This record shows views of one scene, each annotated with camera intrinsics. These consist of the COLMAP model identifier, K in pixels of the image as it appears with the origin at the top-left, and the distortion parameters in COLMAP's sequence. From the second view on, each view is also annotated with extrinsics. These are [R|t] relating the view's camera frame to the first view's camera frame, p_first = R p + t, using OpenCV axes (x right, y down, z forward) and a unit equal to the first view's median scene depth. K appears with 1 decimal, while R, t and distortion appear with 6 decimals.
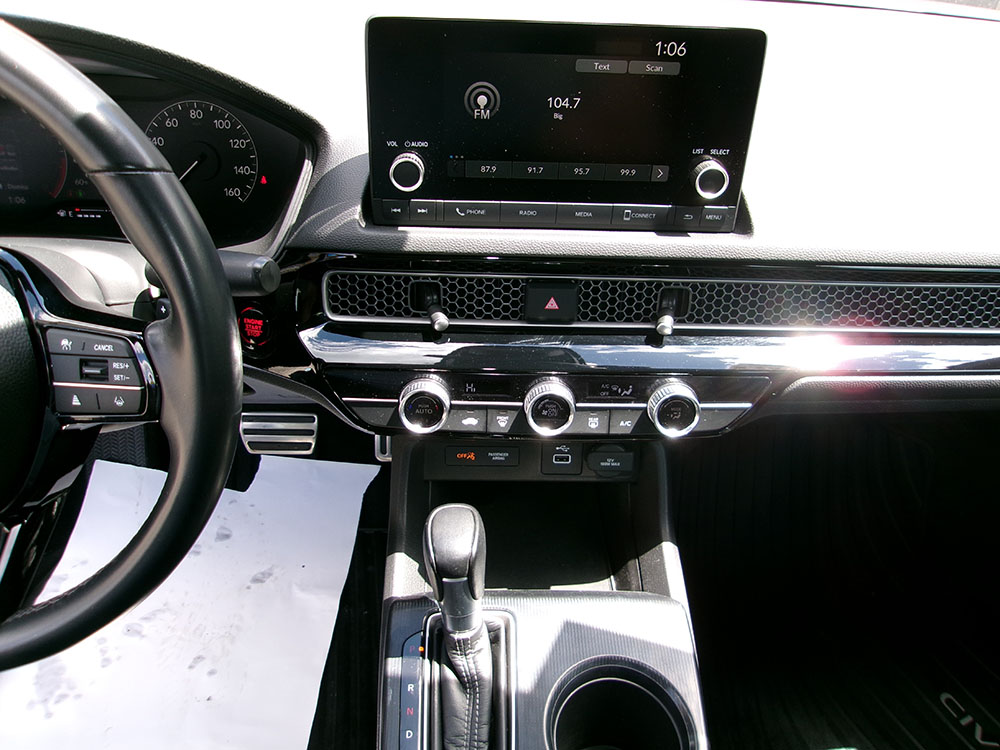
lens RADIAL K [[774.7, 0, 506.0], [0, 774.7, 378.7], [0, 0, 1]] dist [-0.019596, 0.045334]
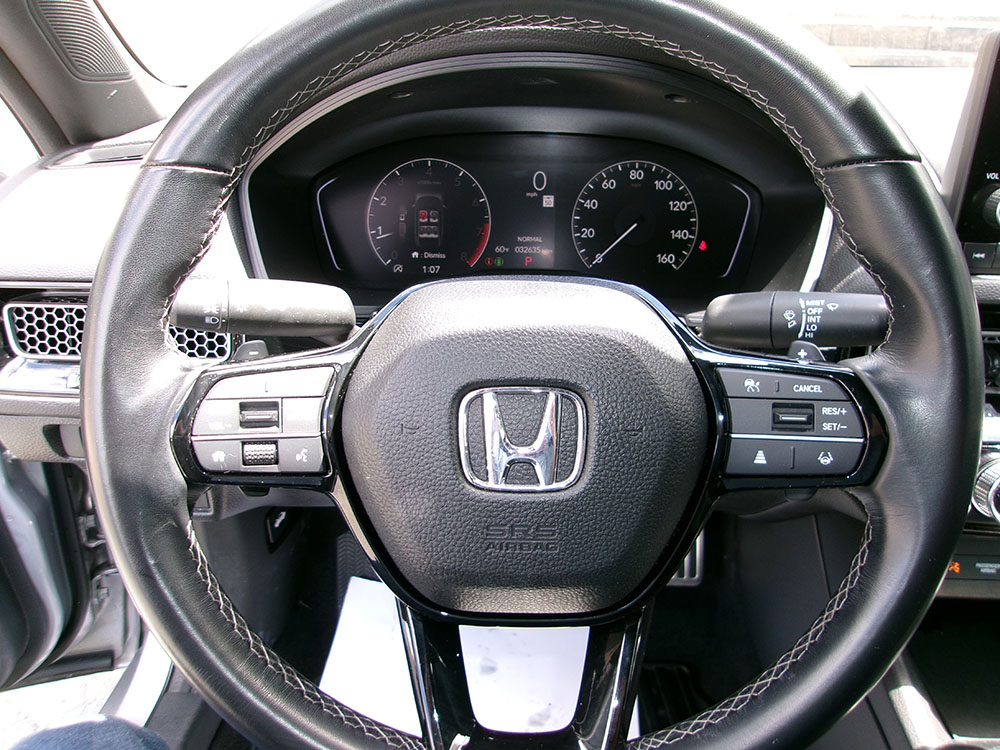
lens RADIAL K [[774.7, 0, 507.5], [0, 774.7, 381.3], [0, 0, 1]] dist [-0.019596, 0.045334]
pose [[0.997441, 0.000789, -0.071487, -0.565915], [-0.013249, 0.984658, -0.173990, 0.068193], [0.070253, 0.174492, 0.982149, 0.156736]]
